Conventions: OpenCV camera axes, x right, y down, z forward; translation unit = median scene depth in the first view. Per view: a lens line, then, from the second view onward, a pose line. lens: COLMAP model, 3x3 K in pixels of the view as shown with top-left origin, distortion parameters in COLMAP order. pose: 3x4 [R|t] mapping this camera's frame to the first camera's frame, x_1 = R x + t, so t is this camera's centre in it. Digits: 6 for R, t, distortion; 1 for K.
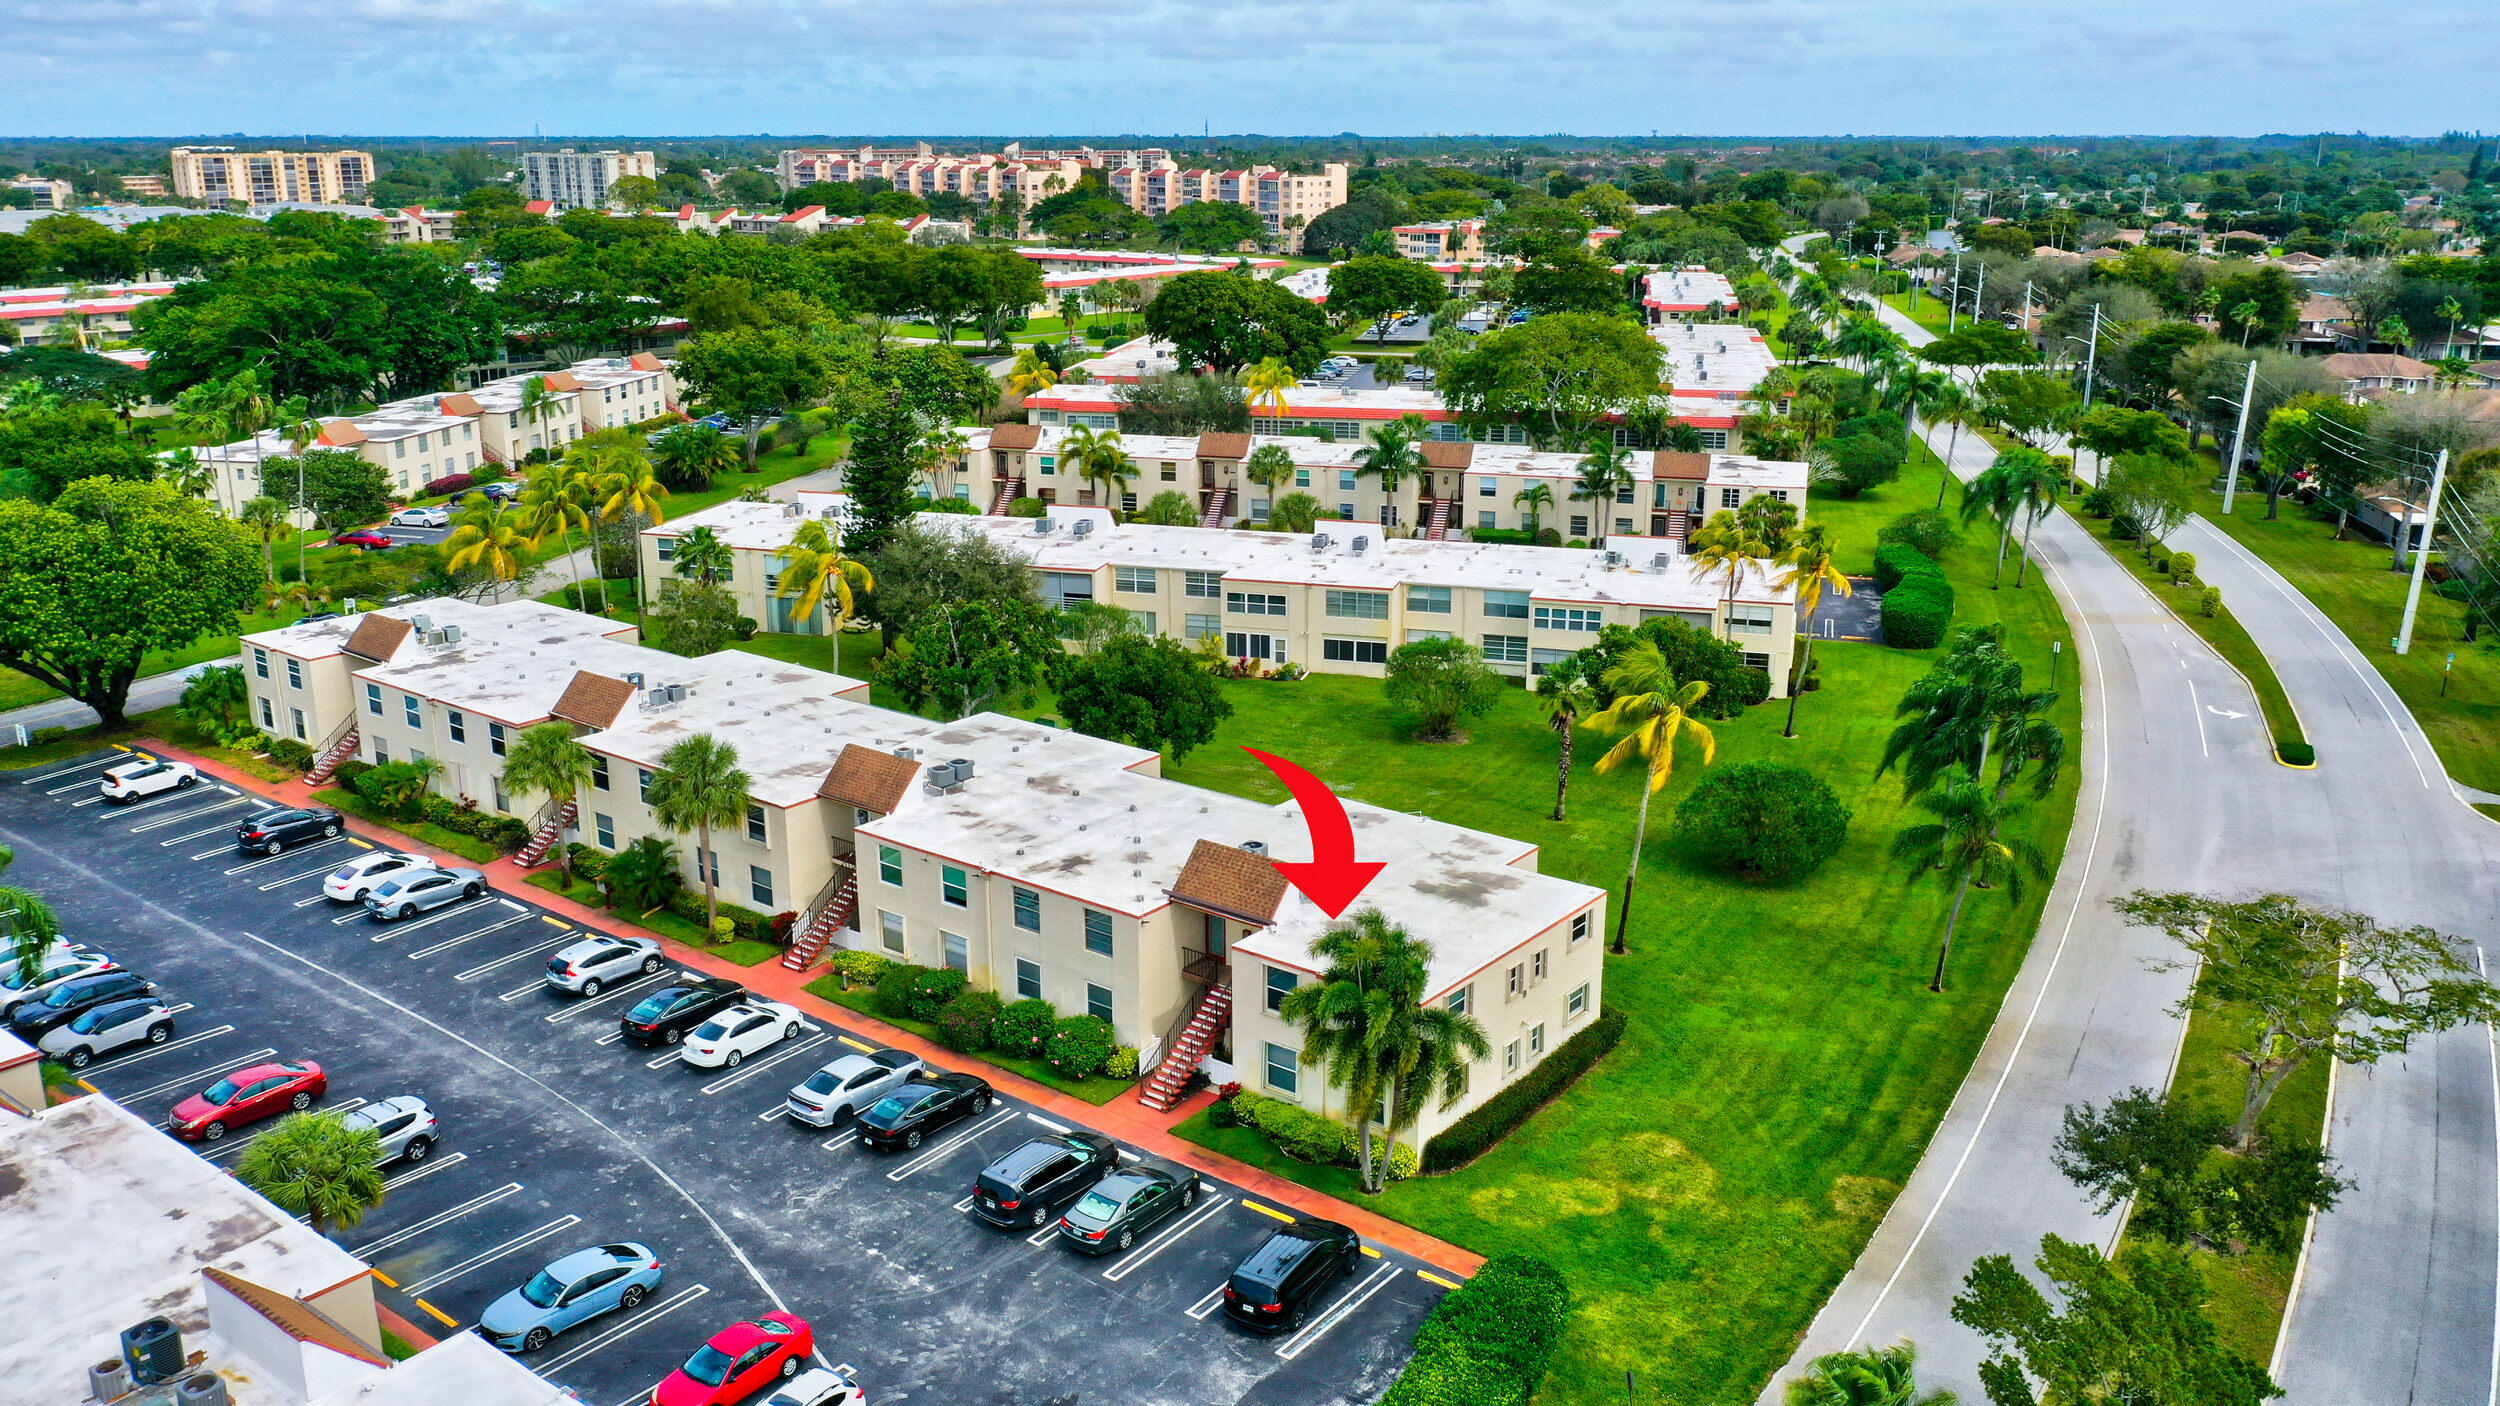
lens RADIAL K [[1963.5, 0, 1240.0], [0, 1963.5, 706.8], [0, 0, 1]] dist [0.000377, -0.003677]
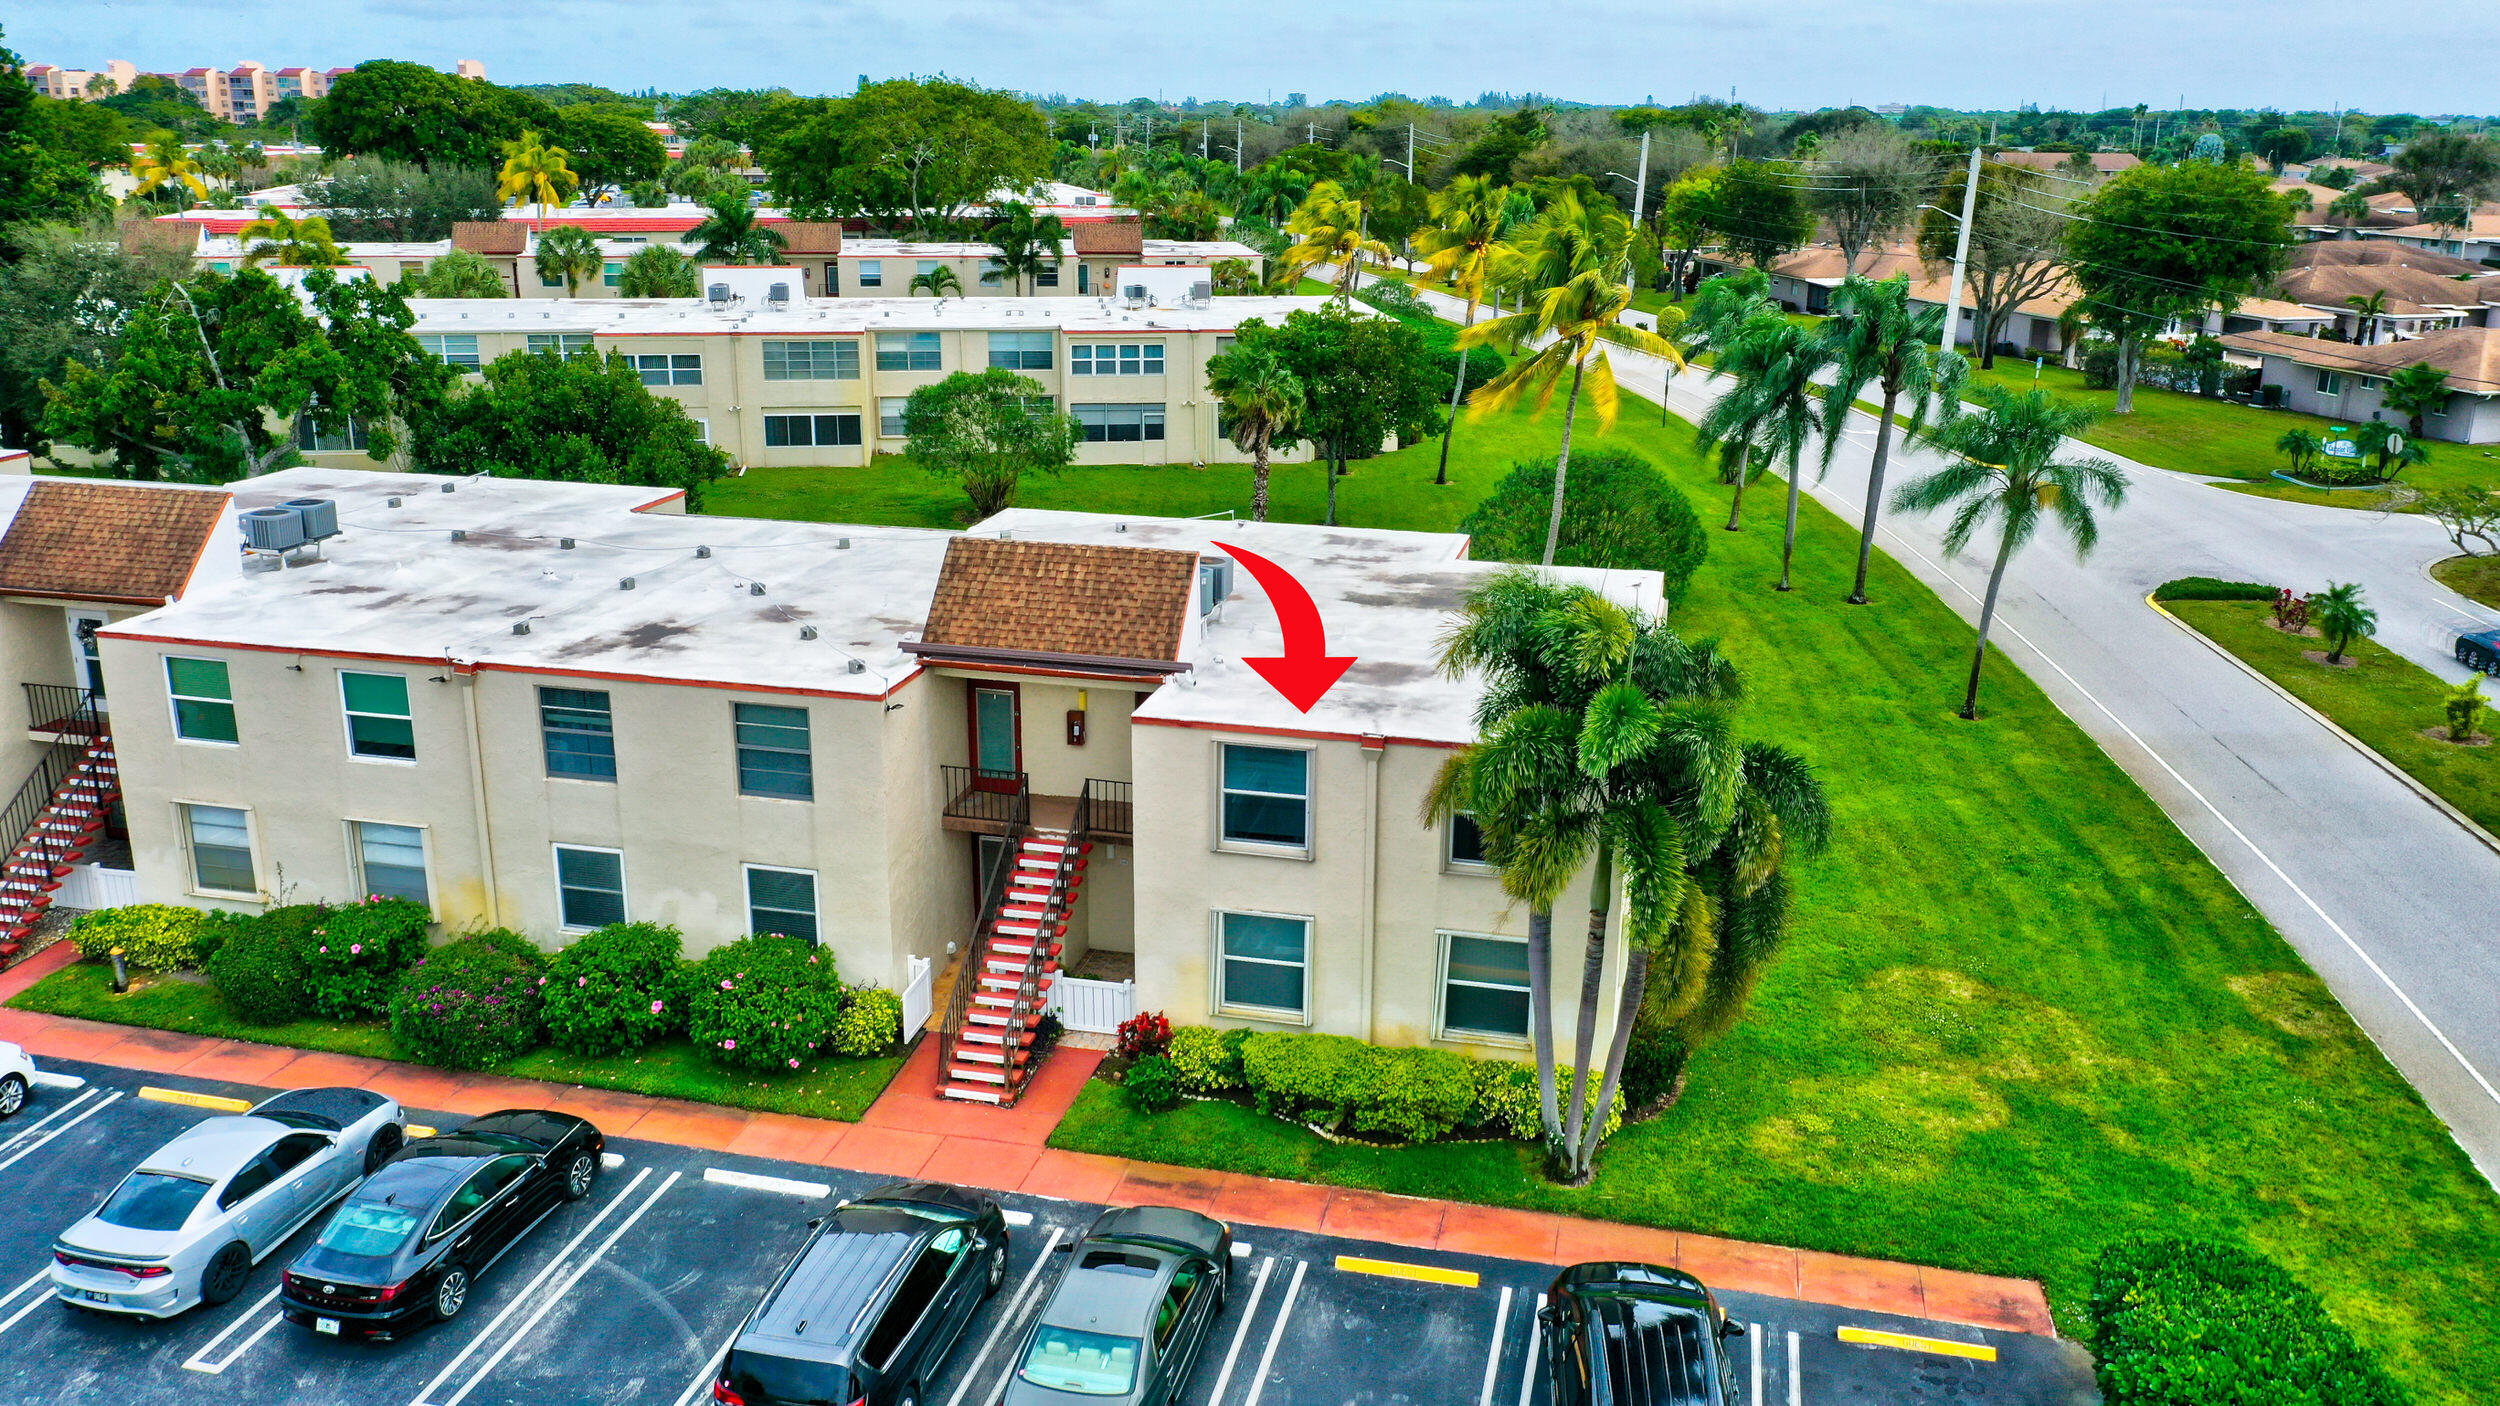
lens RADIAL K [[1963.5, 0, 1240.0], [0, 1963.5, 706.8], [0, 0, 1]] dist [0.000377, -0.003677]
pose [[0.910260, -0.111501, 0.398740, -0.144293], [0.105675, 0.993726, 0.036637, 0.093404], [-0.400324, 0.008787, 0.916332, 0.505138]]
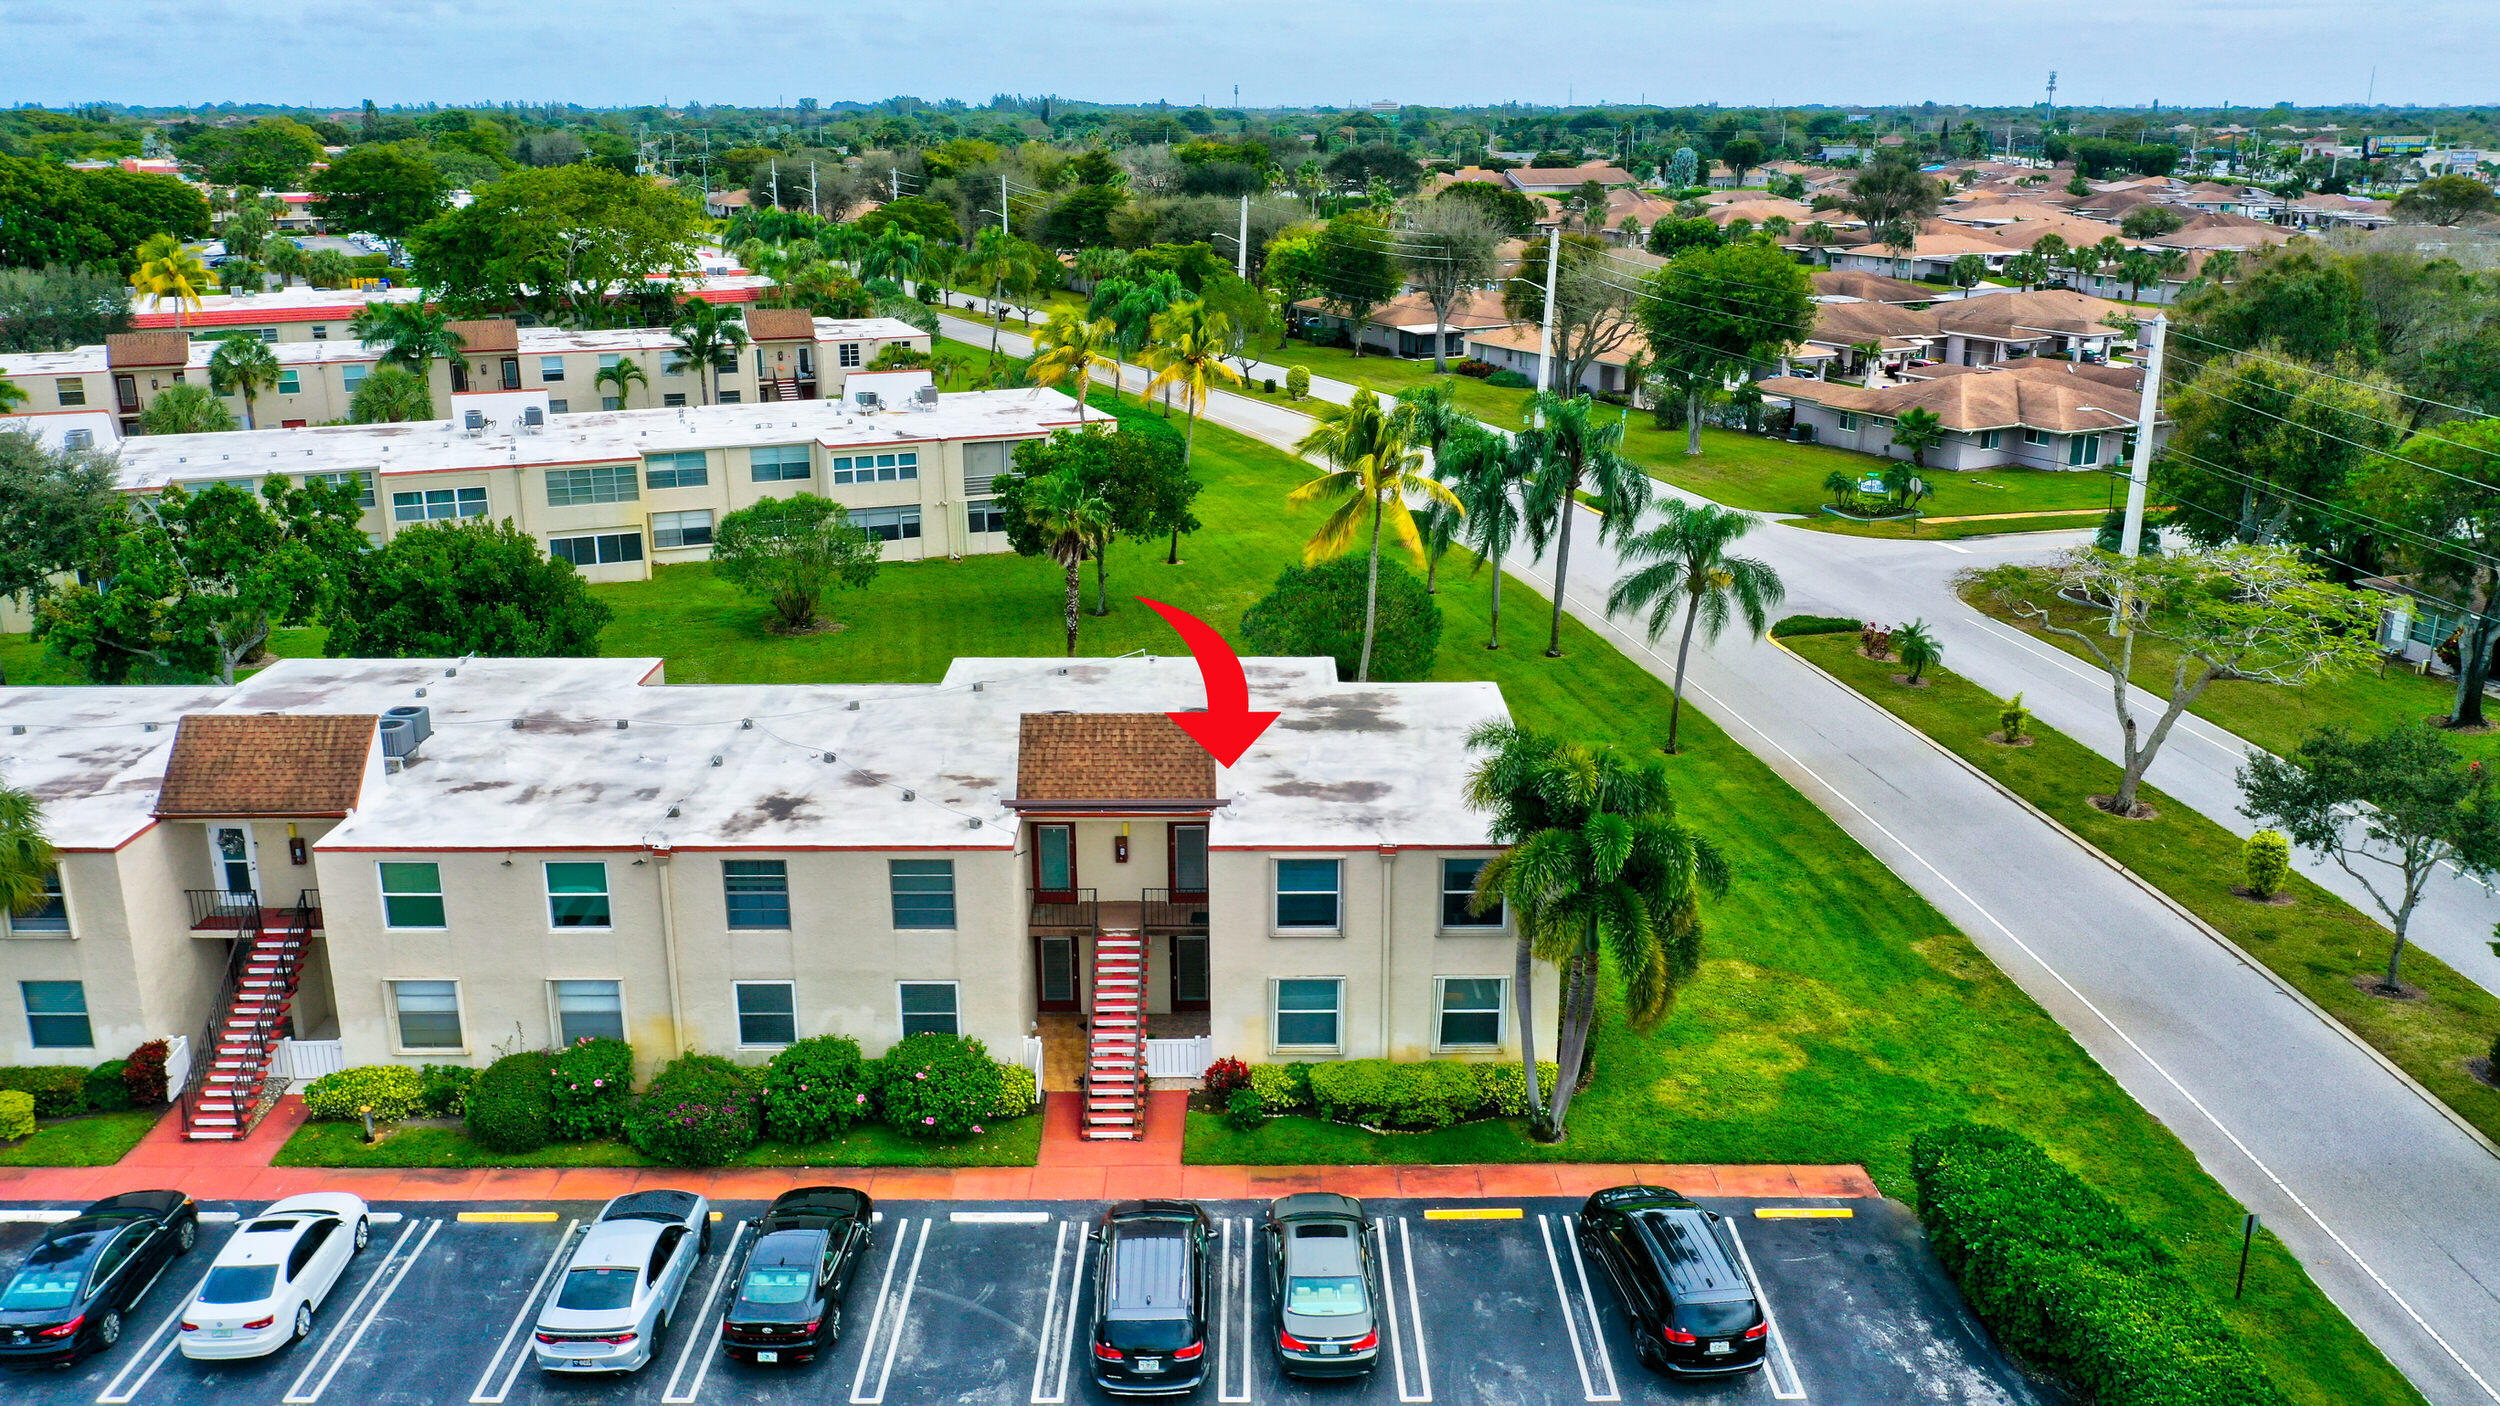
lens RADIAL K [[1963.5, 0, 1240.0], [0, 1963.5, 706.8], [0, 0, 1]] dist [0.000377, -0.003677]
pose [[0.786125, -0.180566, 0.591104, -0.318225], [0.173101, 0.982421, 0.069891, 0.031766], [-0.593333, 0.047377, 0.803562, 0.430628]]
